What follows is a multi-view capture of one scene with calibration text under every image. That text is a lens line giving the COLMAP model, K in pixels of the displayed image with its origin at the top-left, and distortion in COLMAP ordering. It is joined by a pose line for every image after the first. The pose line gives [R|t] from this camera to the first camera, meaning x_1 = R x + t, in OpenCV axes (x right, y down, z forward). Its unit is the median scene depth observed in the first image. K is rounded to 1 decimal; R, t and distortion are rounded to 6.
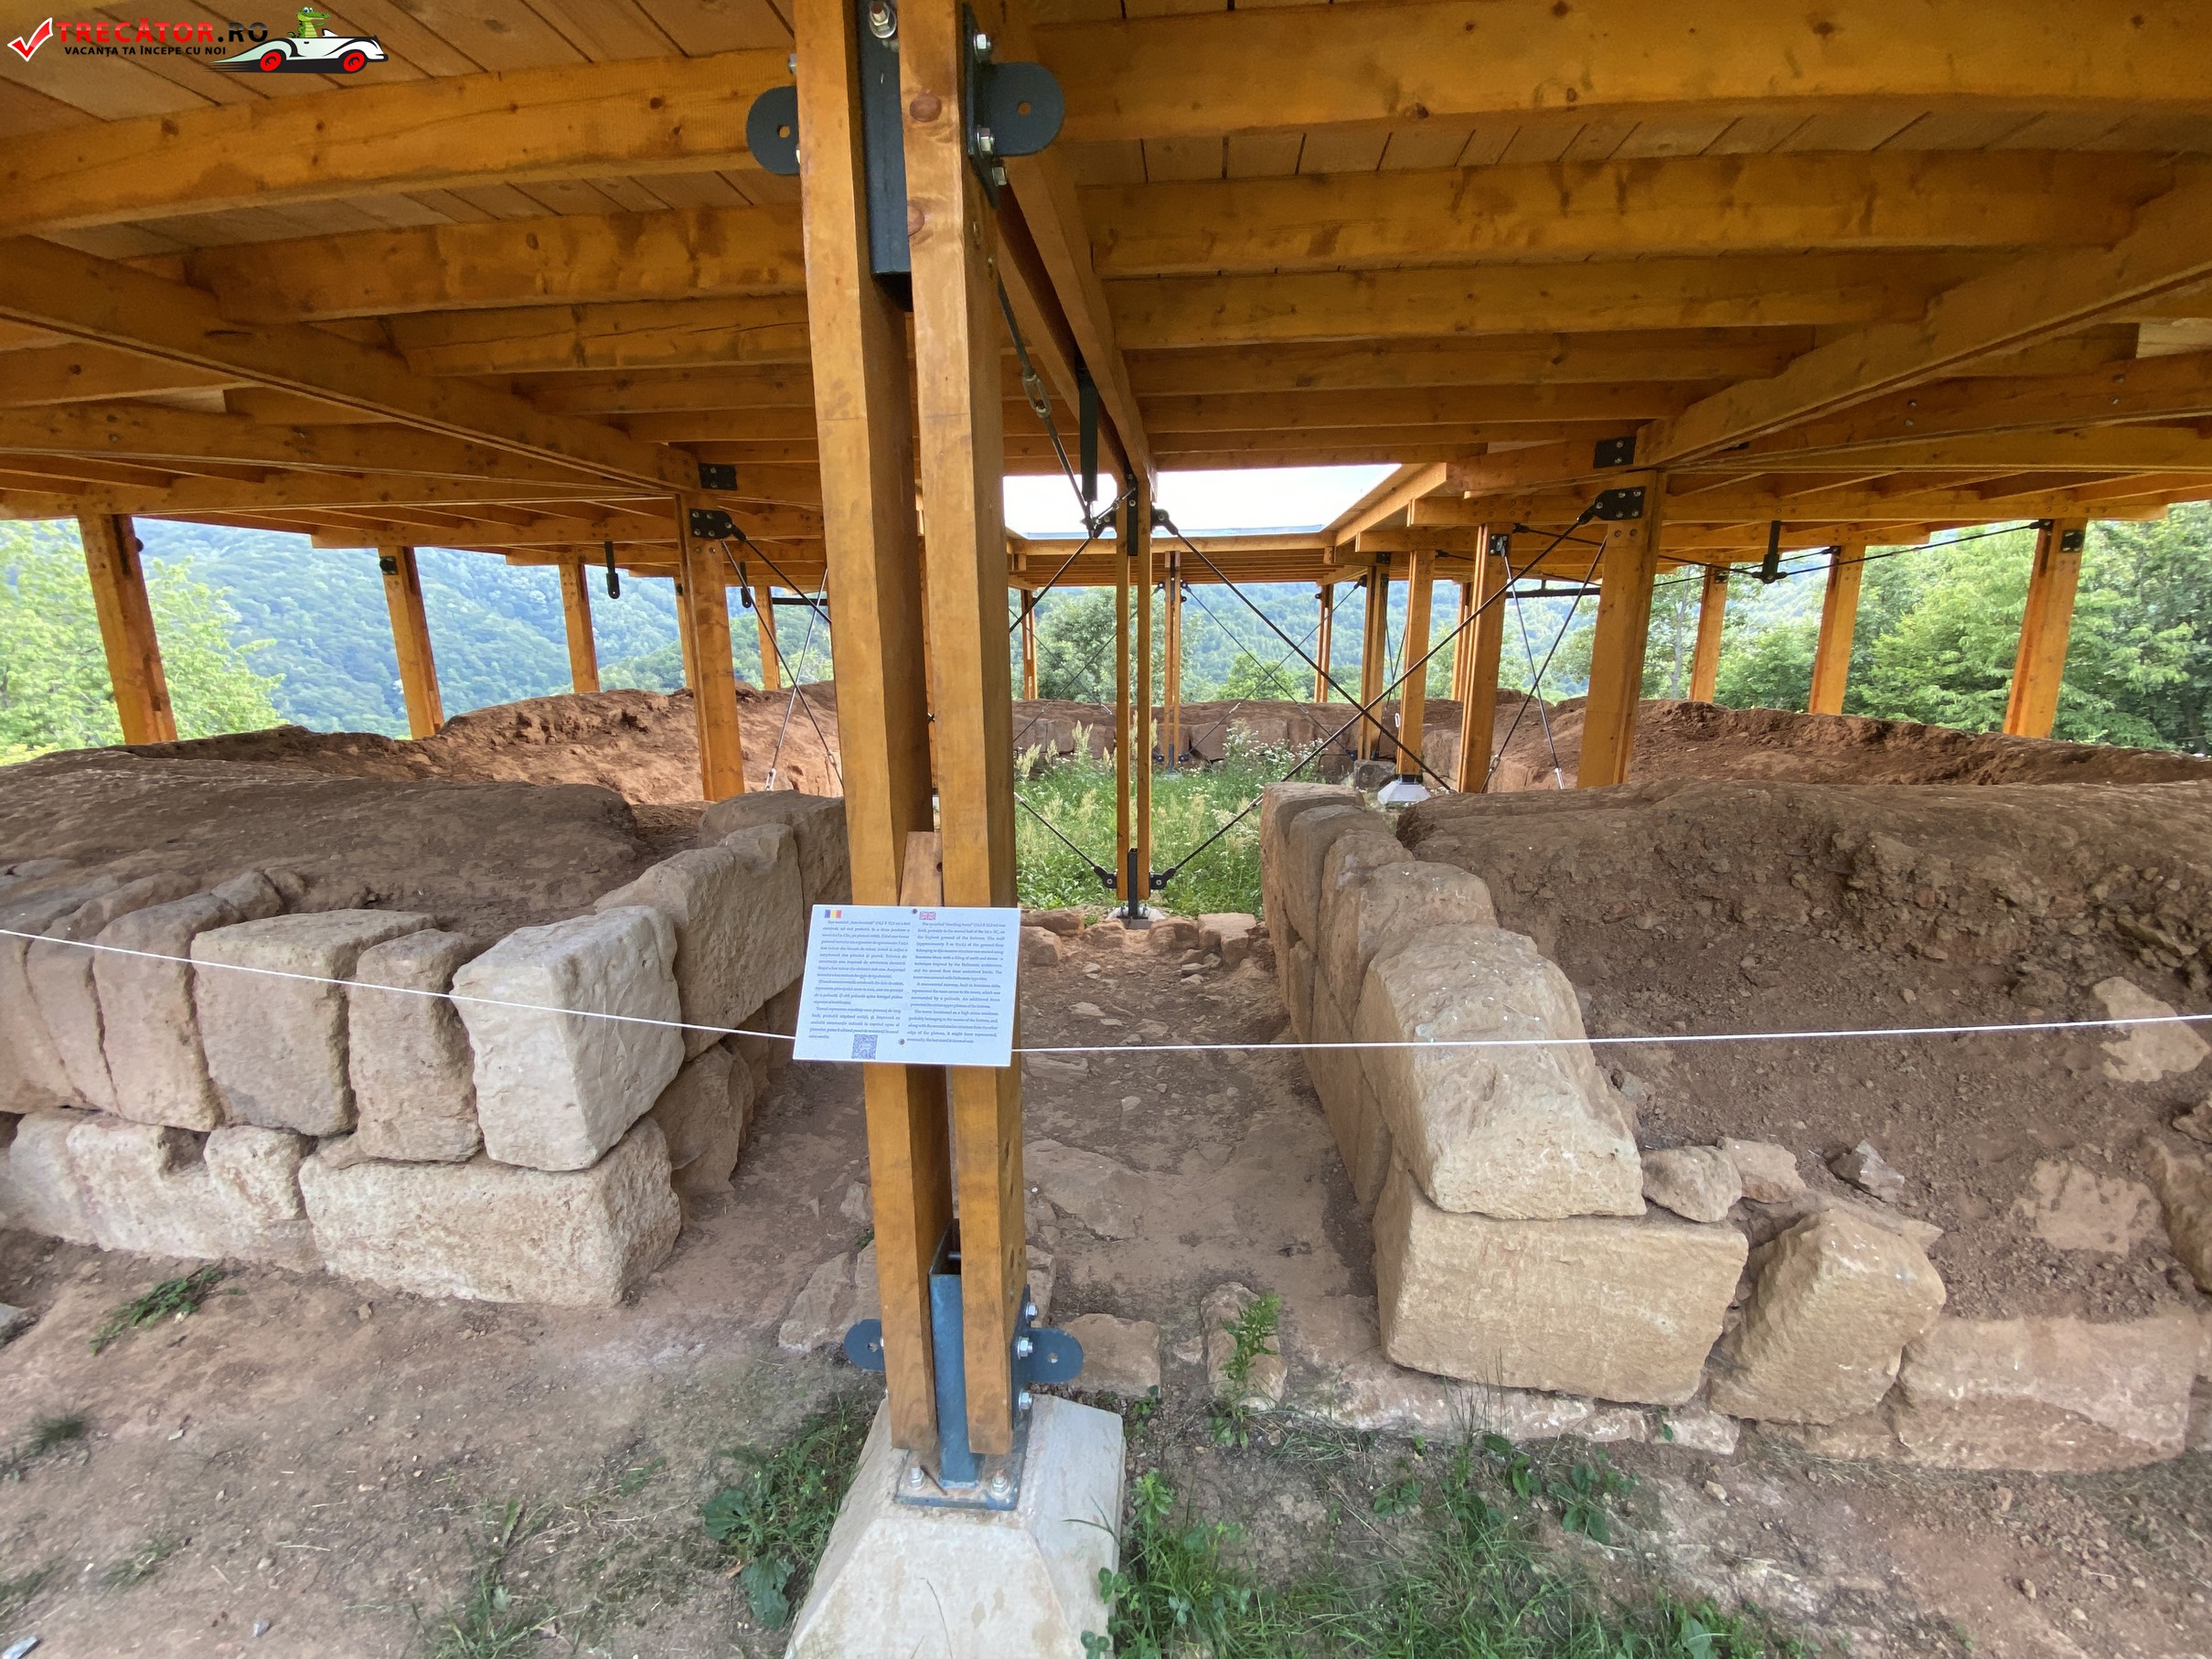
lens RADIAL K [[890.5, 0, 1102.6], [0, 890.5, 838.3], [0, 0, 1]] dist [0.015632, -0.017883]
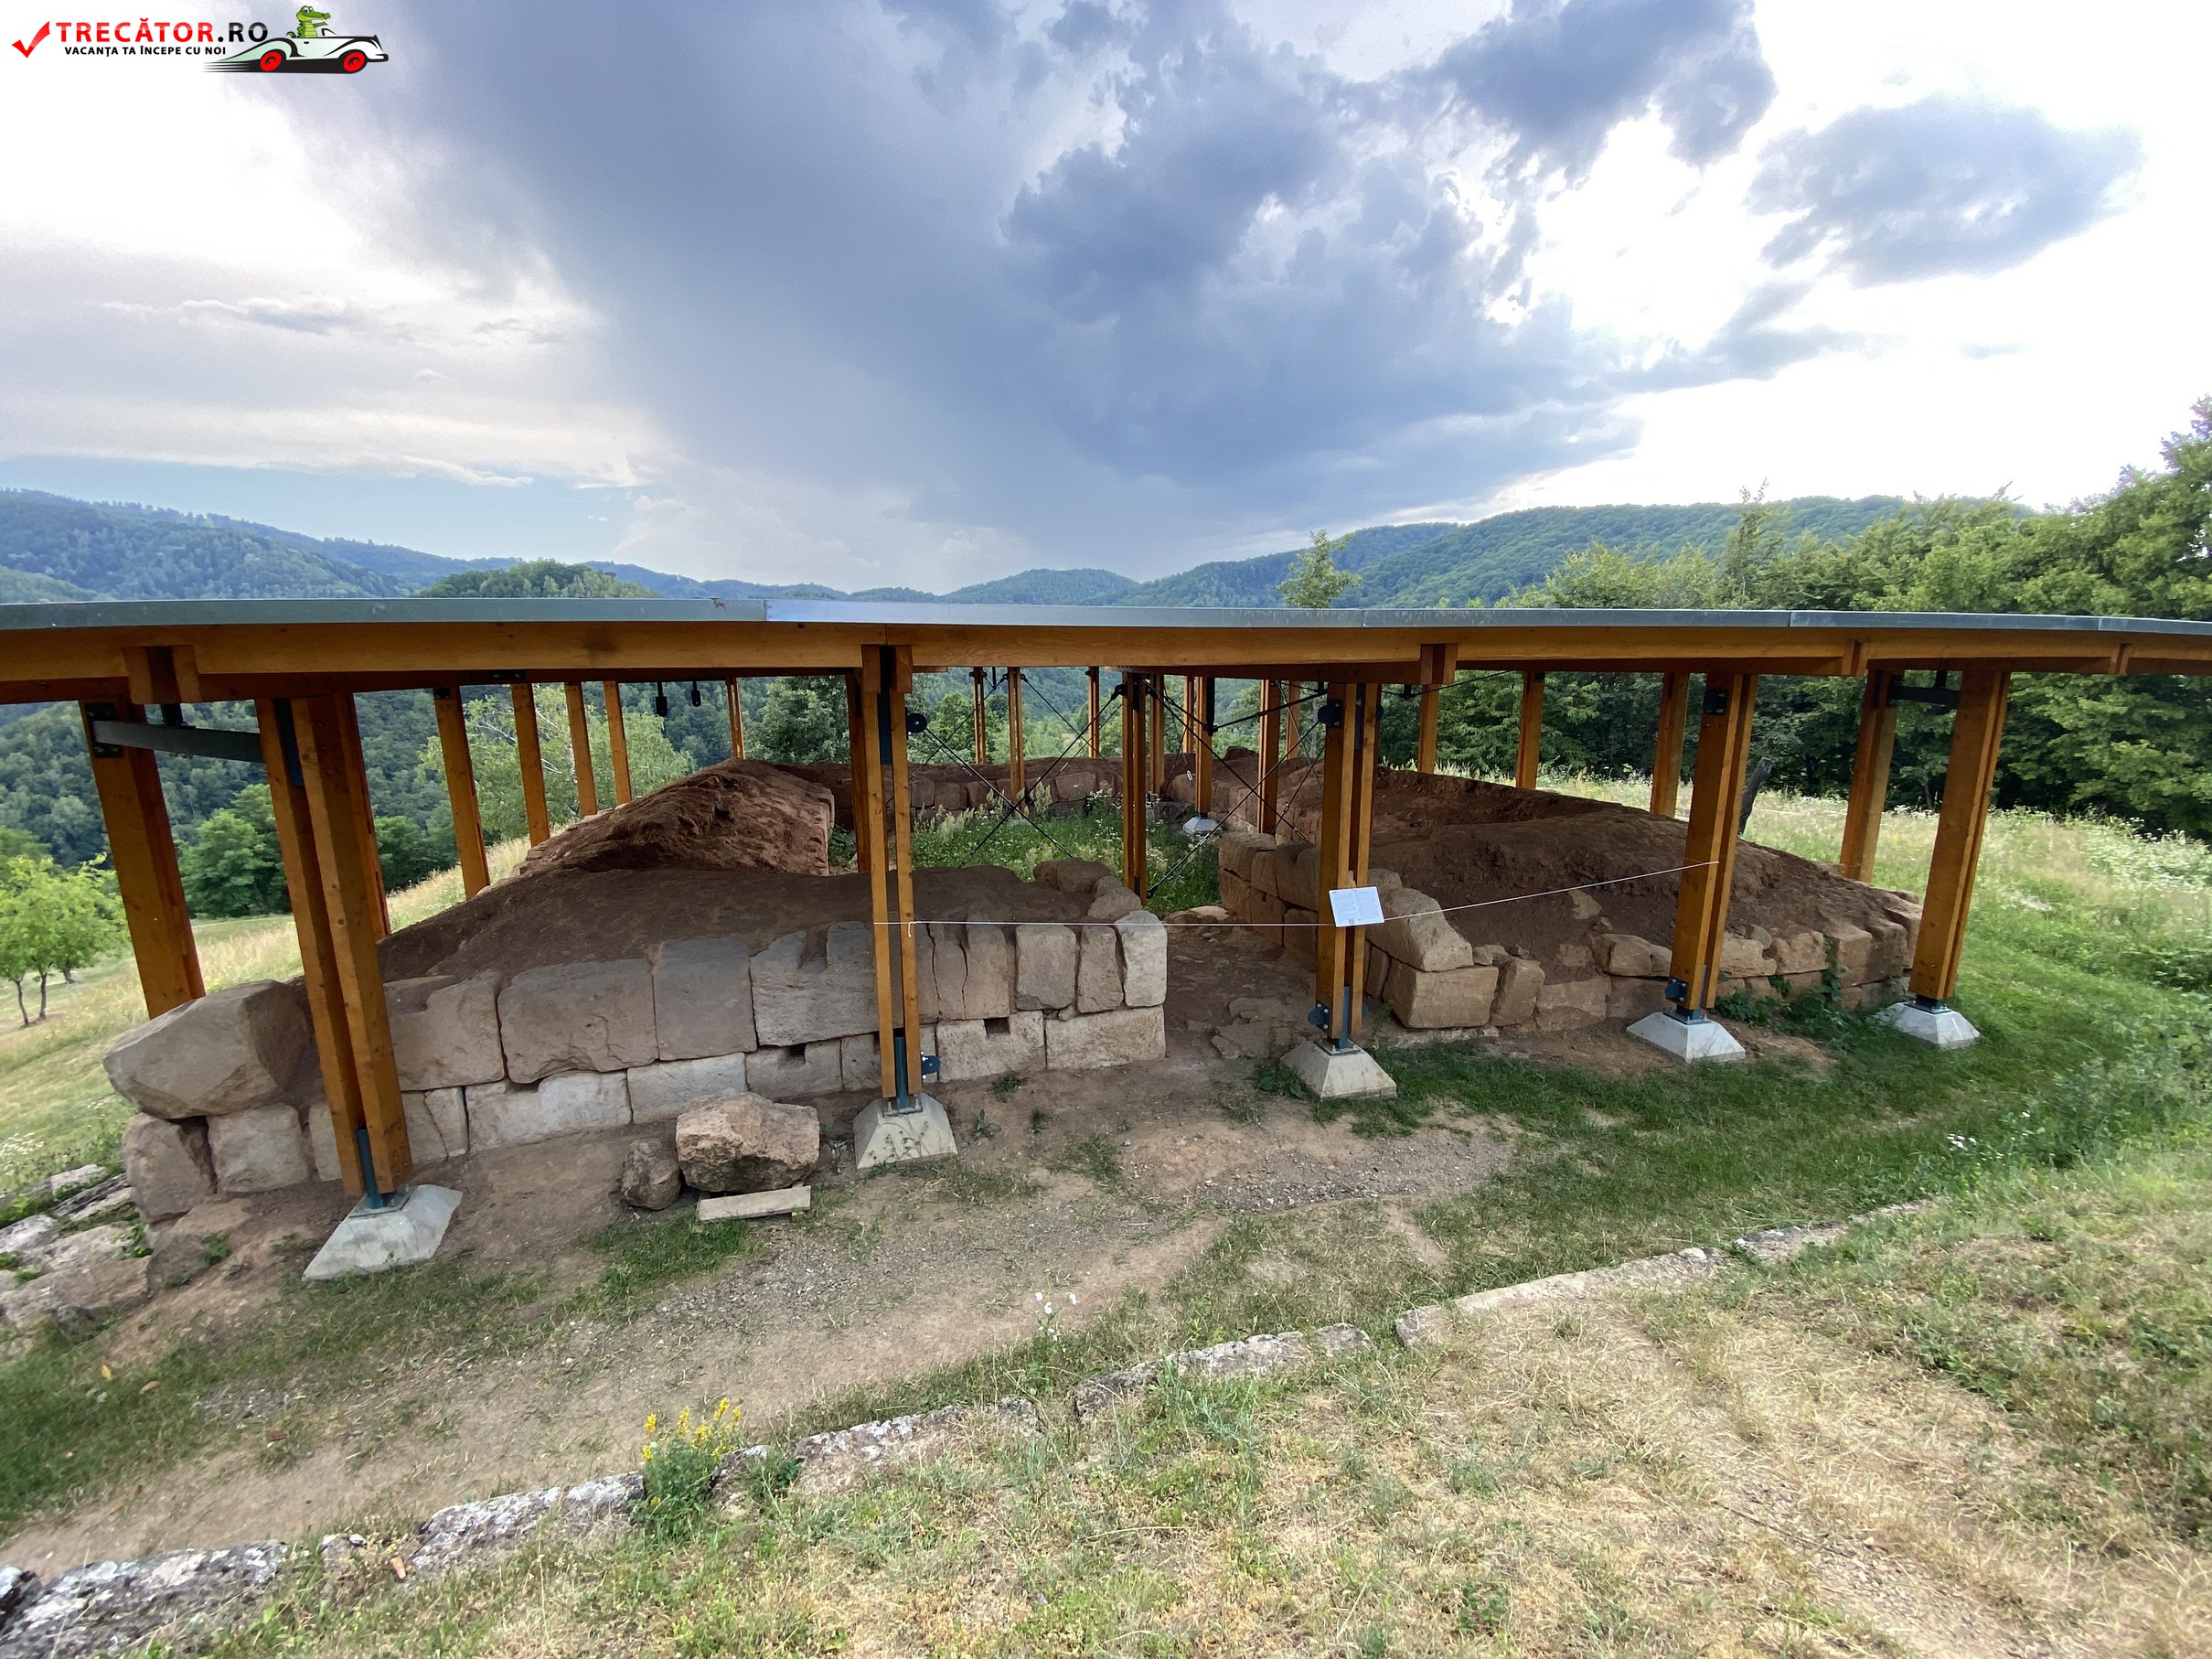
lens RADIAL K [[890.5, 0, 1098.7], [0, 890.5, 834.2], [0, 0, 1]] dist [0.015632, -0.017883]
pose [[0.929713, -0.068678, 0.361824, -1.290955], [0.079452, 0.996726, -0.014964, -0.095849], [-0.359612, 0.042660, 0.932126, -1.131579]]
